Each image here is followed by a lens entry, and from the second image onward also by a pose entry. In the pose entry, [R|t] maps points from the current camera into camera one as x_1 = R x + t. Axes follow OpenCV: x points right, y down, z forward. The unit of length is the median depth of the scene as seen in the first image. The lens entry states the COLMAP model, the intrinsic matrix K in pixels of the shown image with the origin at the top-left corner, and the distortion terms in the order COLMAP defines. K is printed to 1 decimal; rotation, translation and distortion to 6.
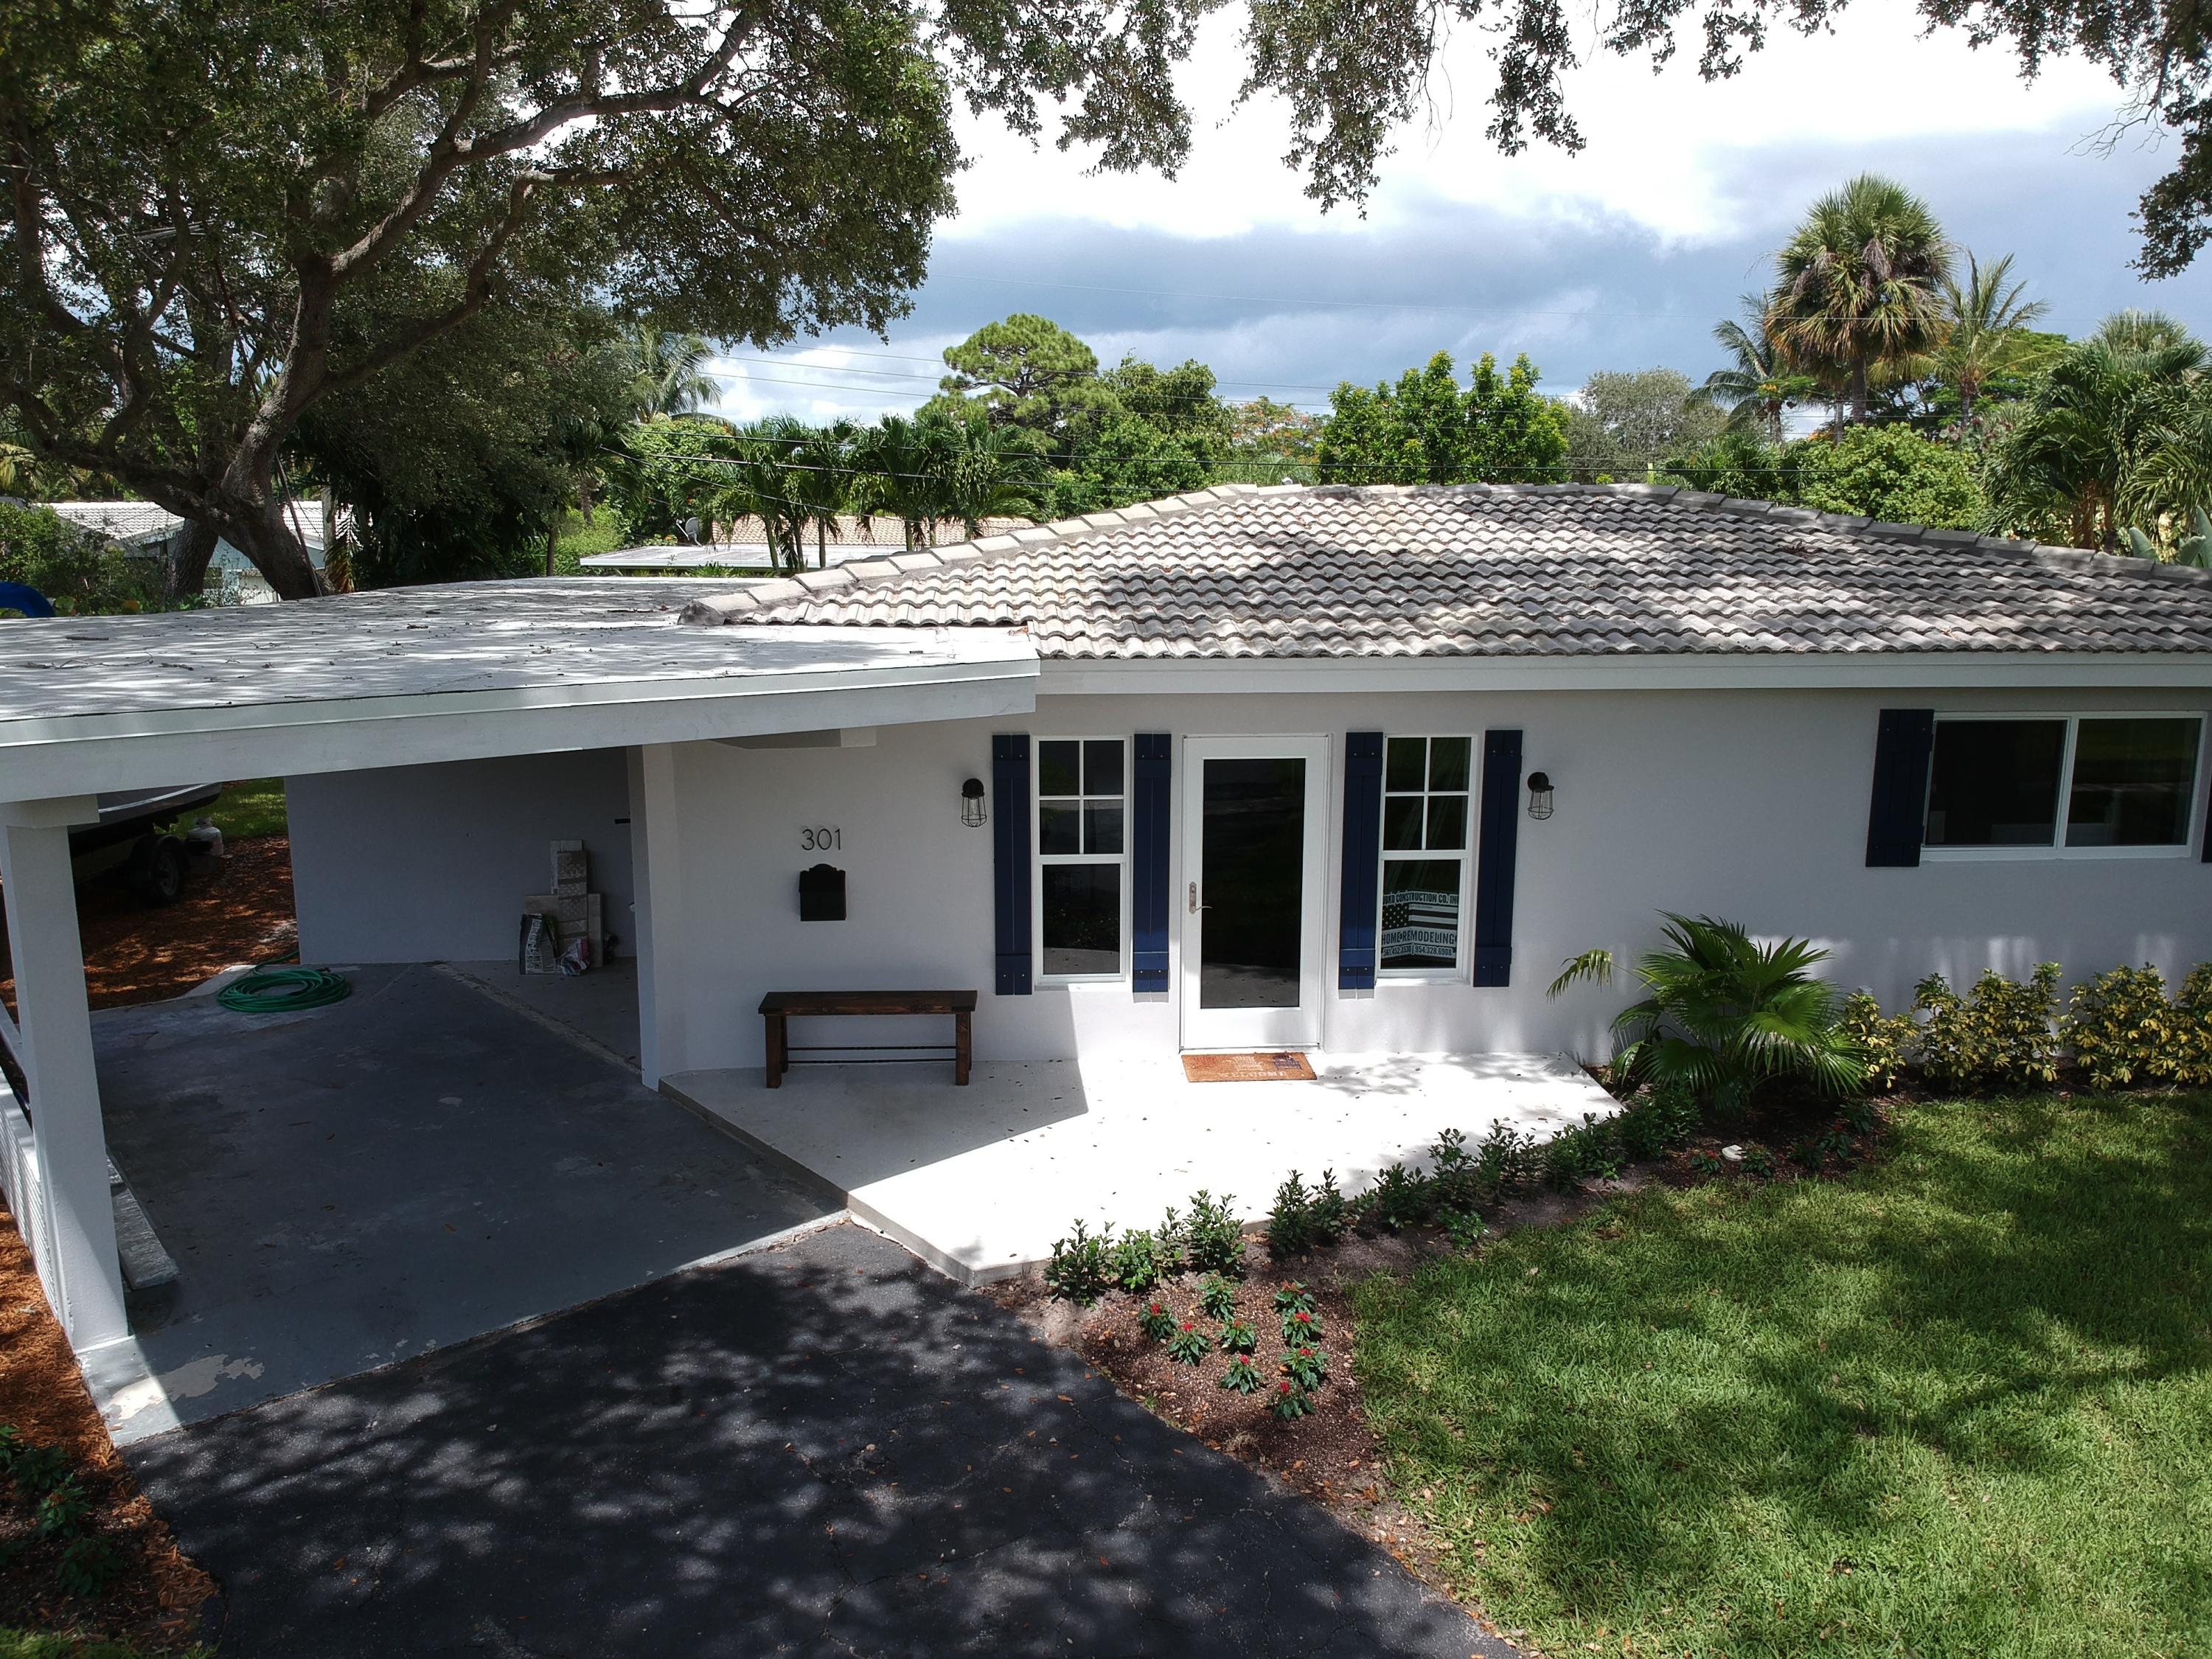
lens RADIAL K [[1690.6, 0, 1116.4], [0, 1690.6, 812.9], [0, 0, 1]] dist [0.079511, -0.129826]
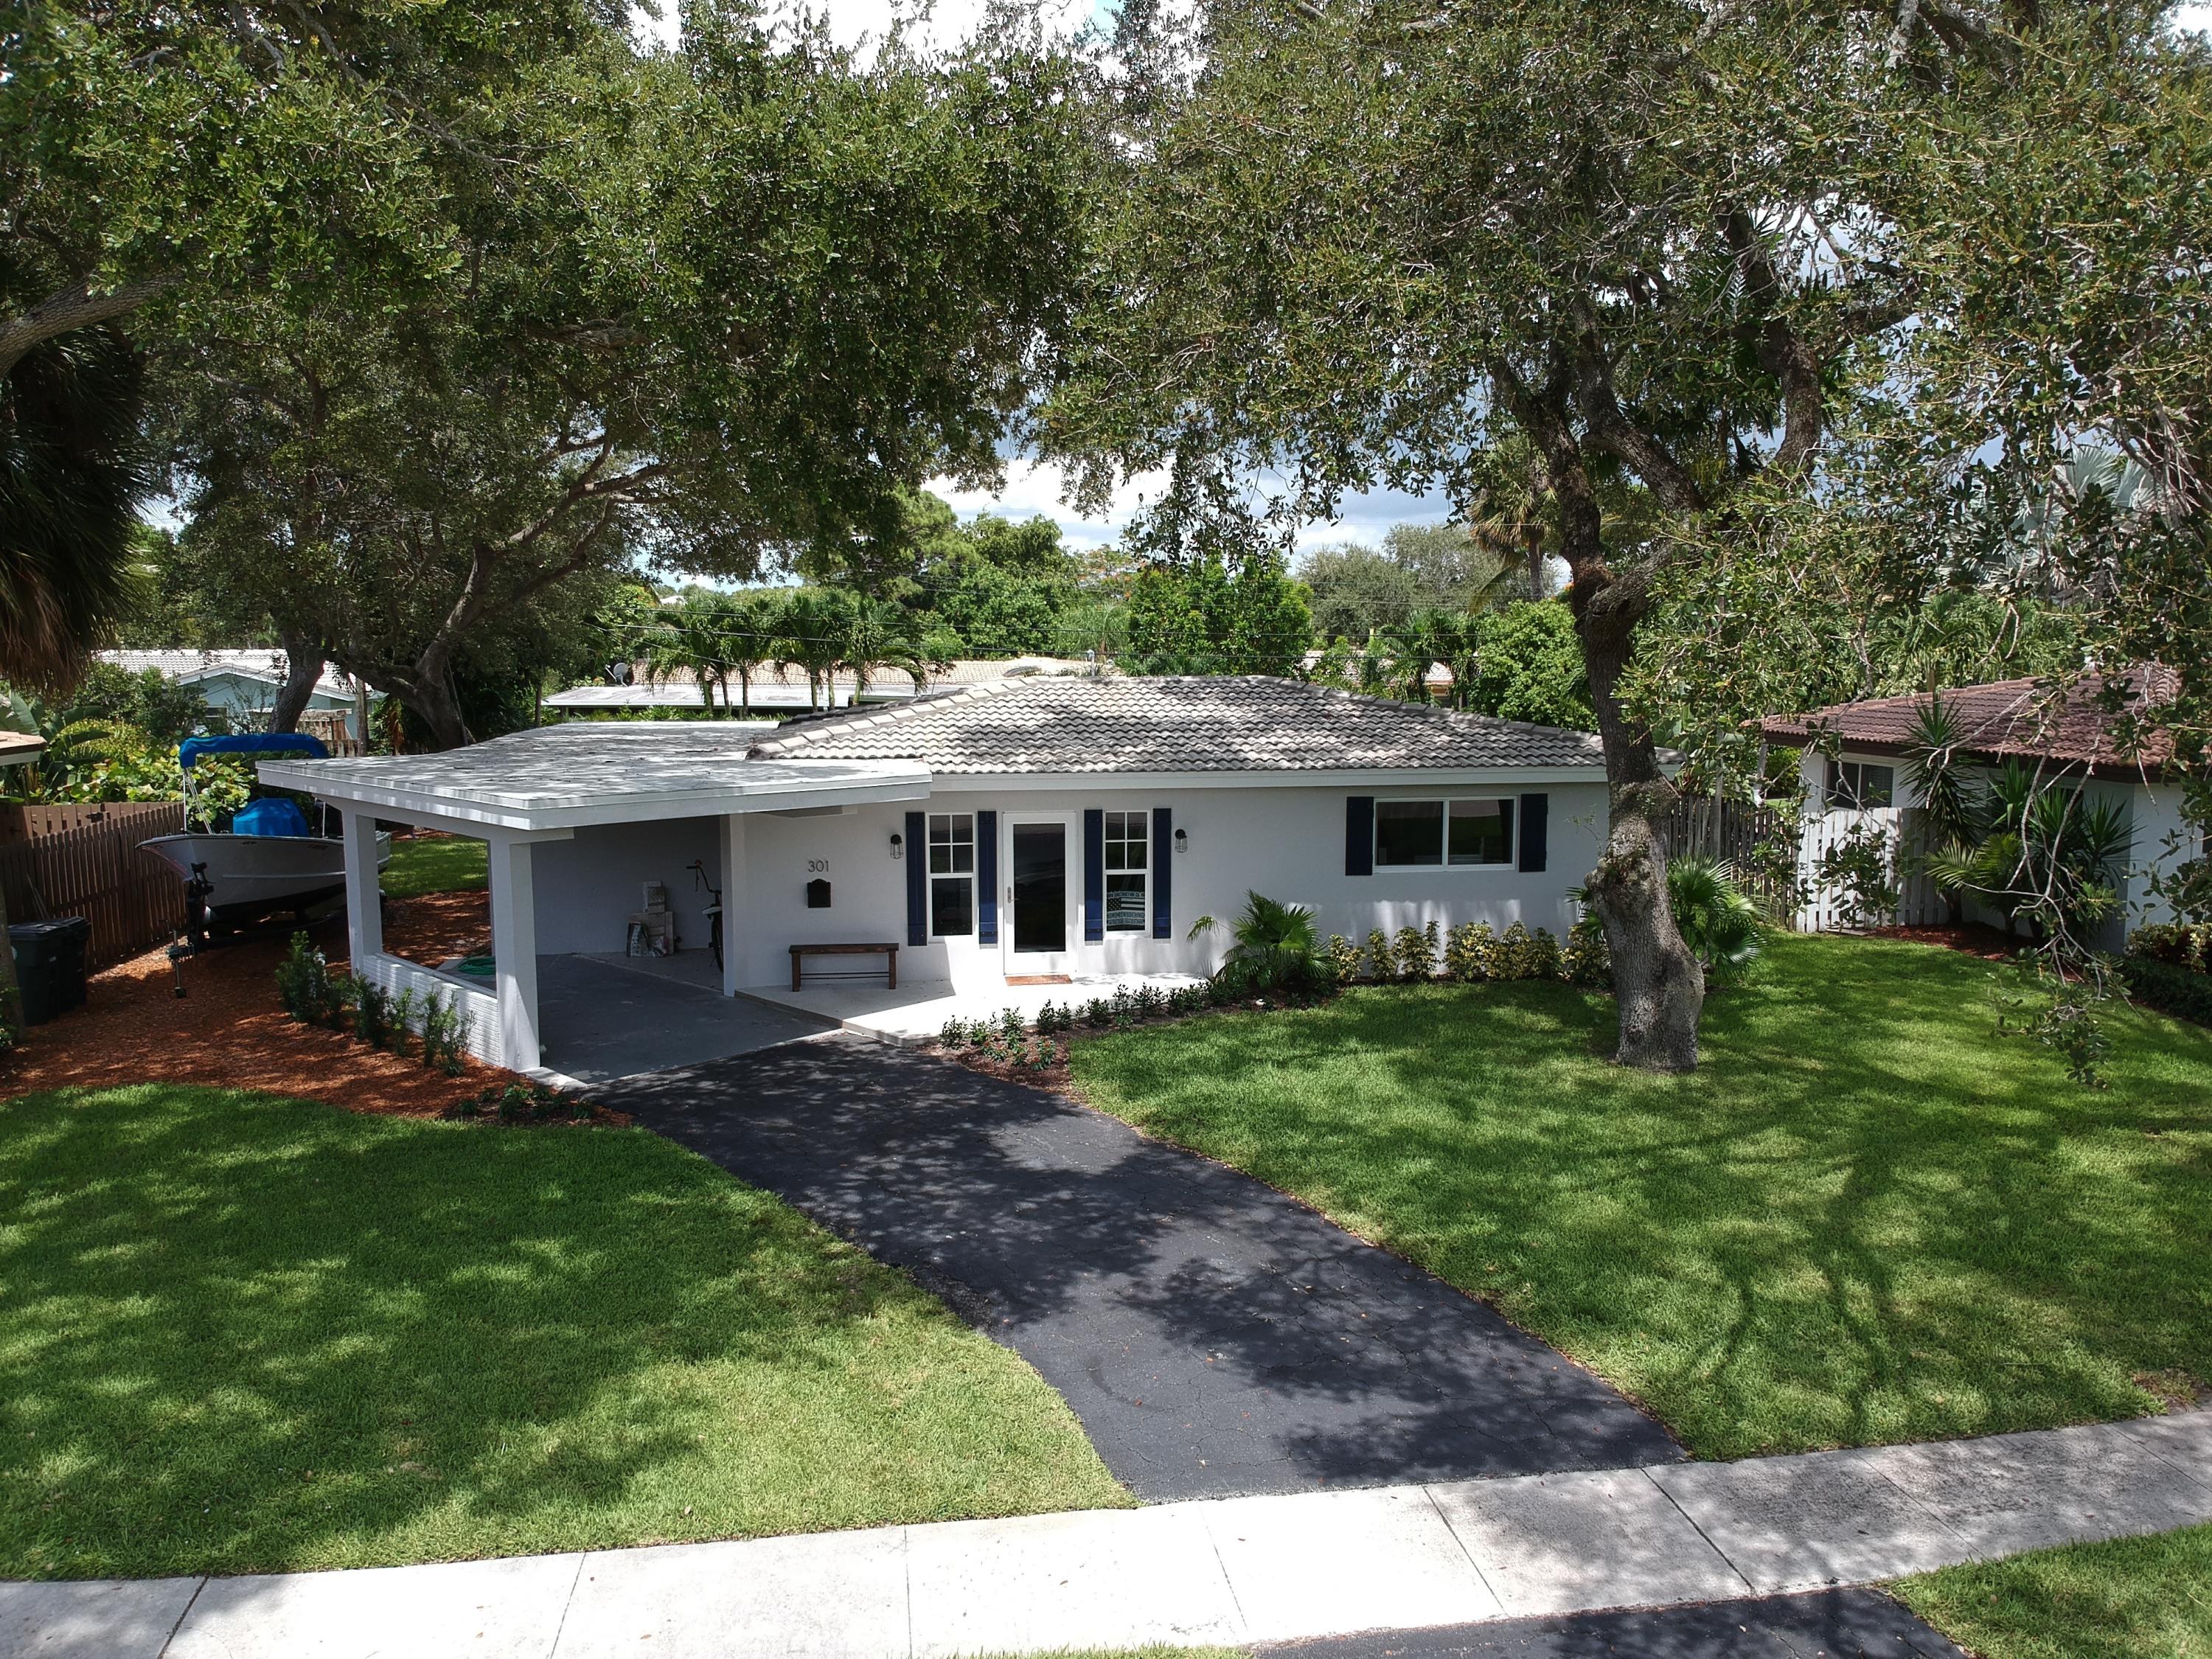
lens RADIAL K [[1690.6, 0, 1152.1], [0, 1690.6, 808.5], [0, 0, 1]] dist [0.079511, -0.129826]
pose [[0.994820, -0.011958, 0.100946, 0.013483], [0.019204, 0.997283, -0.071119, 0.090332], [-0.099821, 0.072689, 0.992347, -0.941419]]
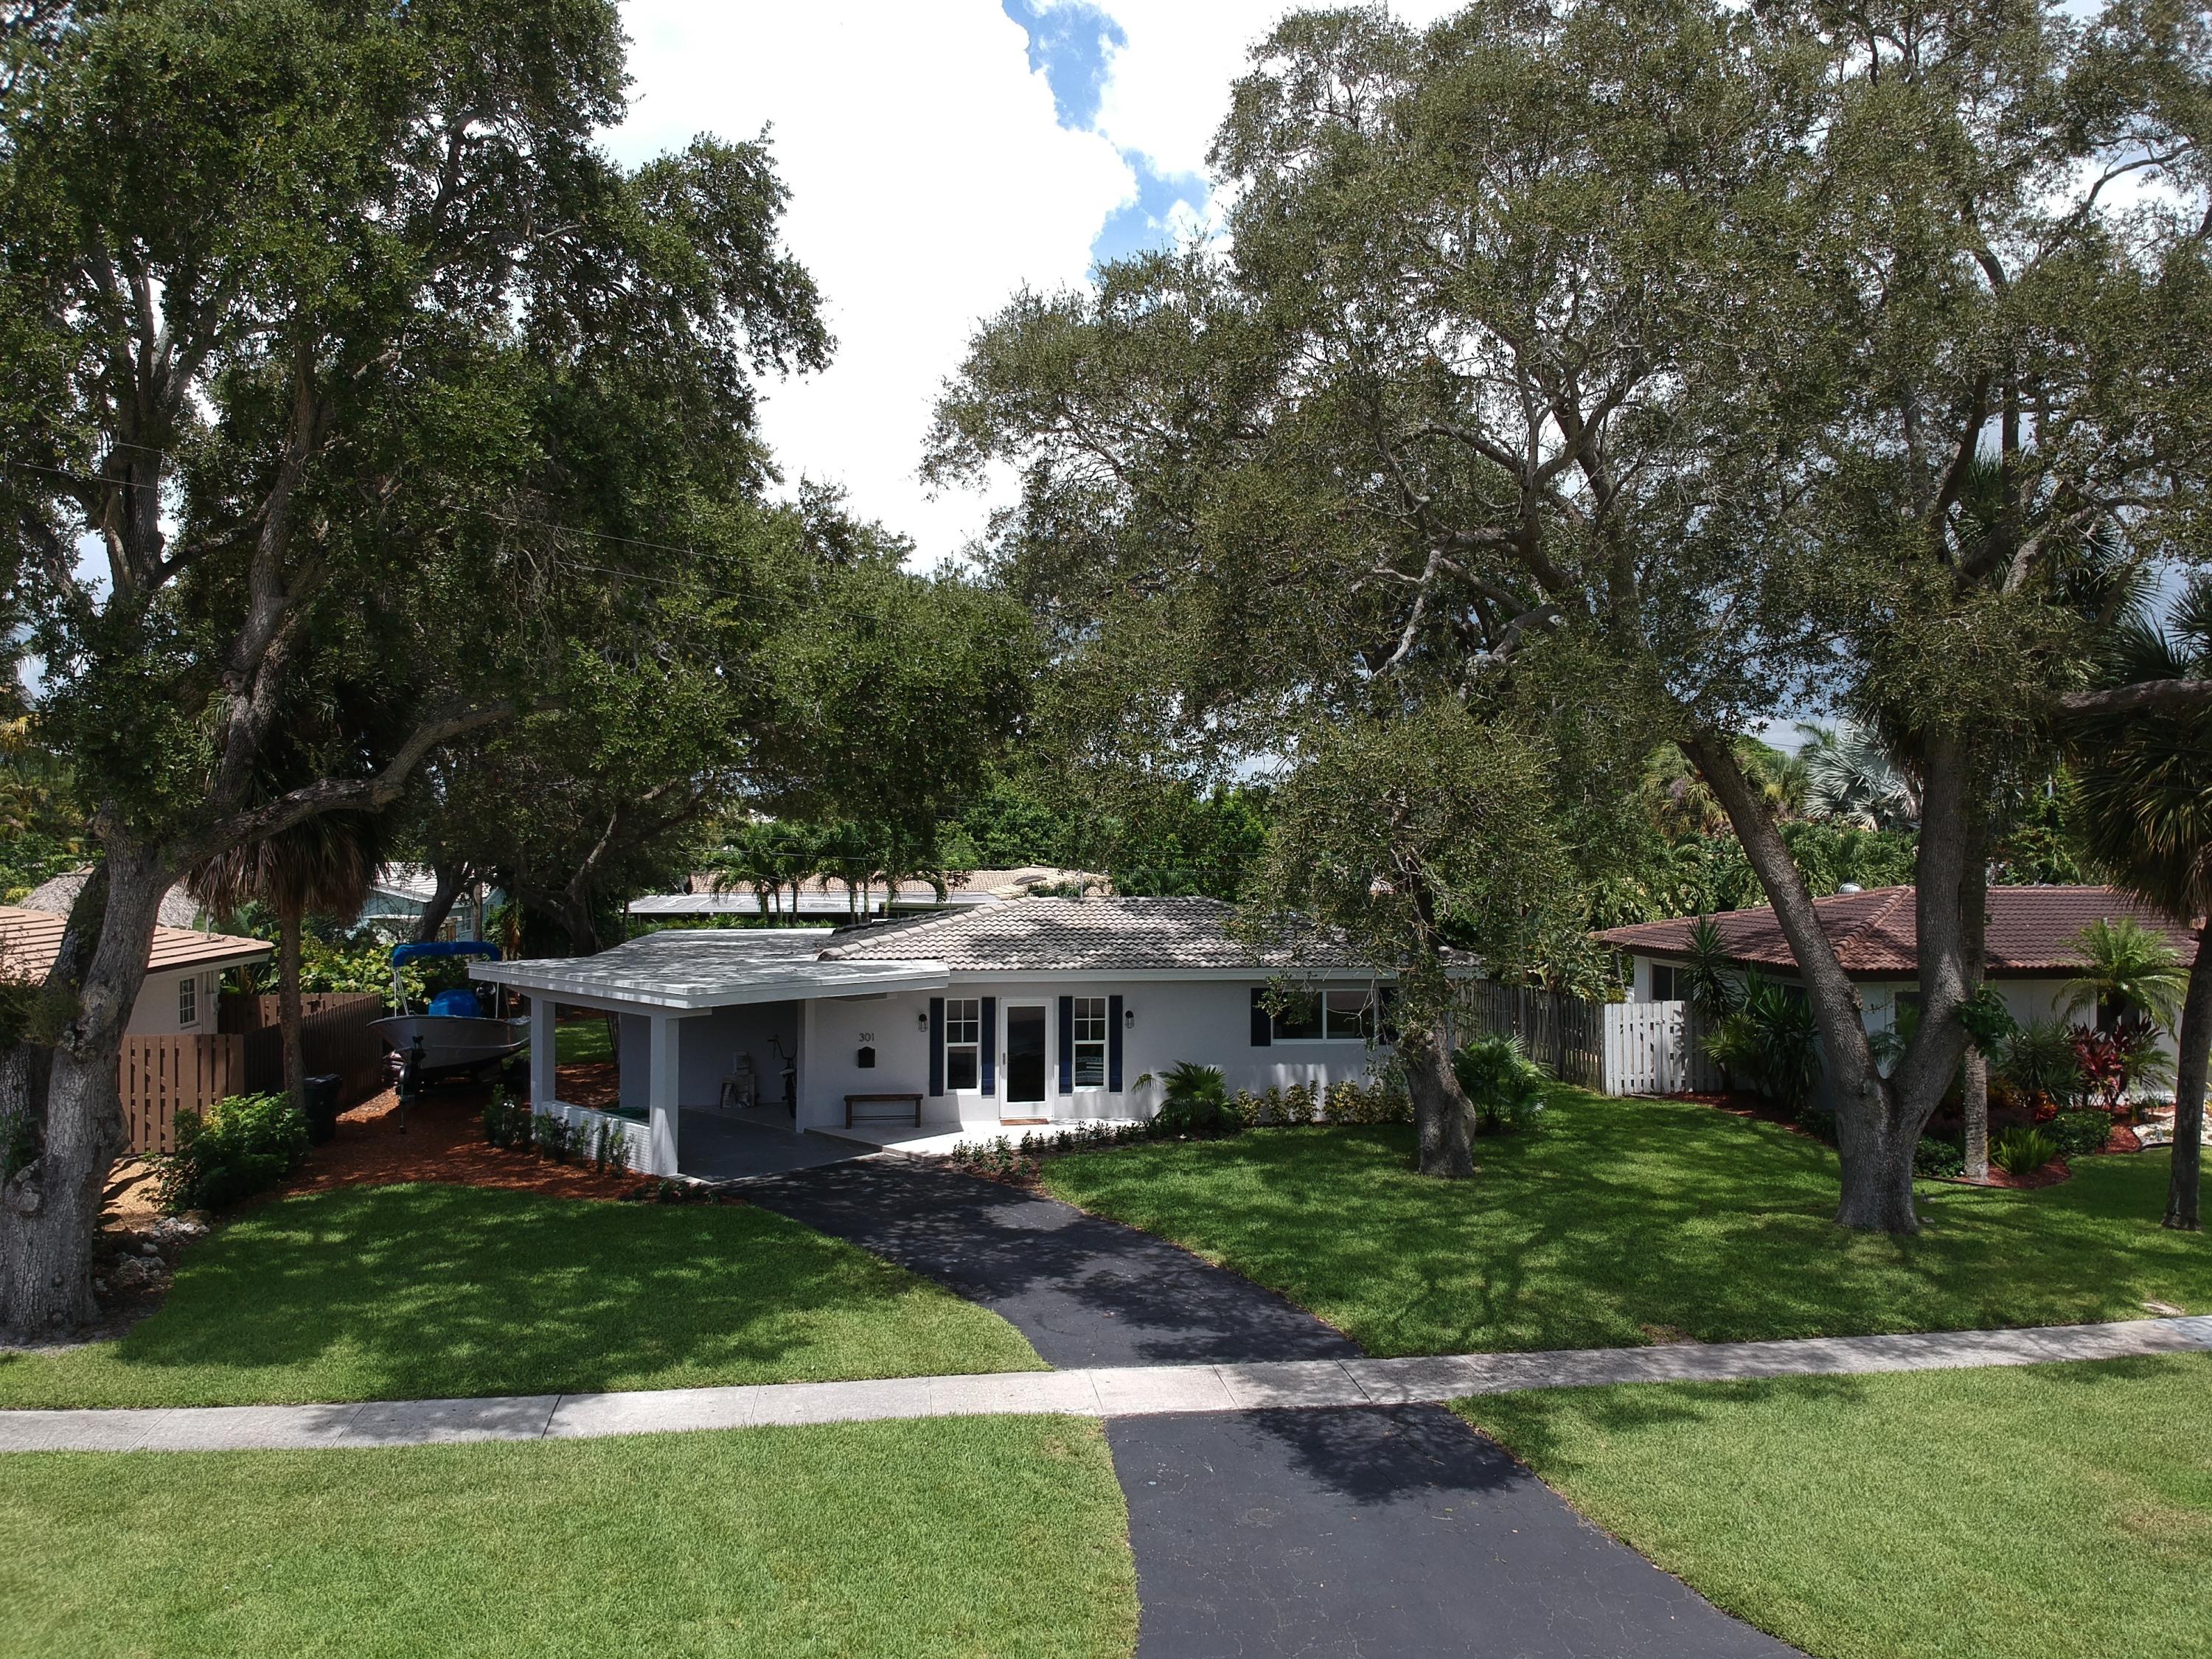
lens RADIAL K [[1690.6, 0, 1168.1], [0, 1690.6, 788.7], [0, 0, 1]] dist [0.079511, -0.129826]
pose [[0.994991, 0.004675, 0.099851, 0.033722], [0.015274, 0.980065, -0.198090, 0.163042], [-0.098787, 0.198623, 0.975085, -1.709102]]
